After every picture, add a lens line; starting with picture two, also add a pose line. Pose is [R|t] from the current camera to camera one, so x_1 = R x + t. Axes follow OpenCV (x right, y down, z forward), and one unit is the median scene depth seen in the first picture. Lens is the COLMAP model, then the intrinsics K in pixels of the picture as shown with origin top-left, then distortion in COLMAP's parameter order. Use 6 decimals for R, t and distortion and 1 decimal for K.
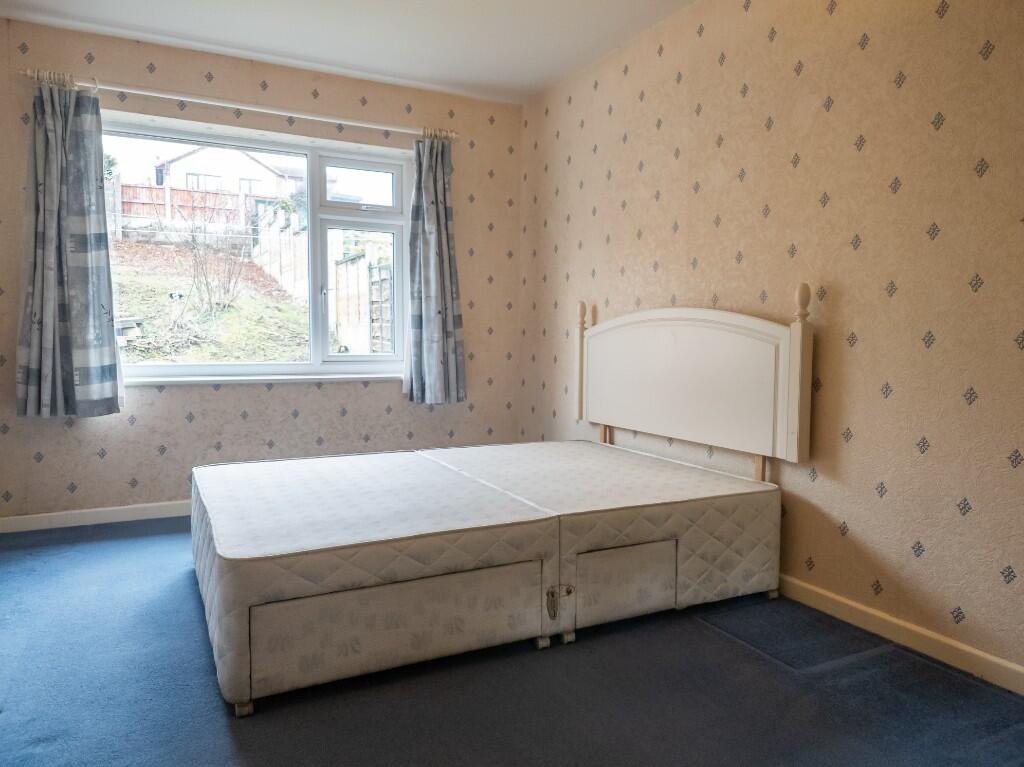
lens RADIAL K [[709.8, 0, 512.0], [0, 709.8, 383.5], [0, 0, 1]] dist [0.004459, -0.001185]
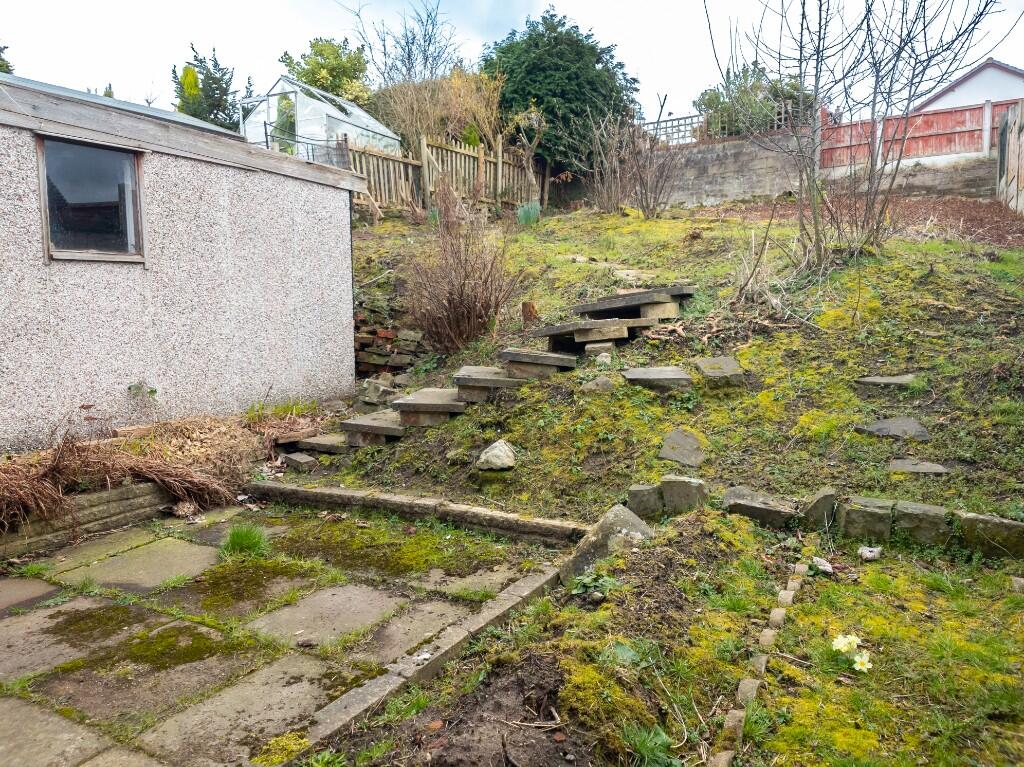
lens RADIAL K [[709.8, 0, 512.0], [0, 709.8, 383.5], [0, 0, 1]] dist [0.004459, -0.001185]
pose [[0.561462, 0.062935, -0.825106, -0.122827], [-0.035510, 0.998018, 0.051960, -0.036571], [0.826740, 0.000126, 0.562584, 0.534308]]
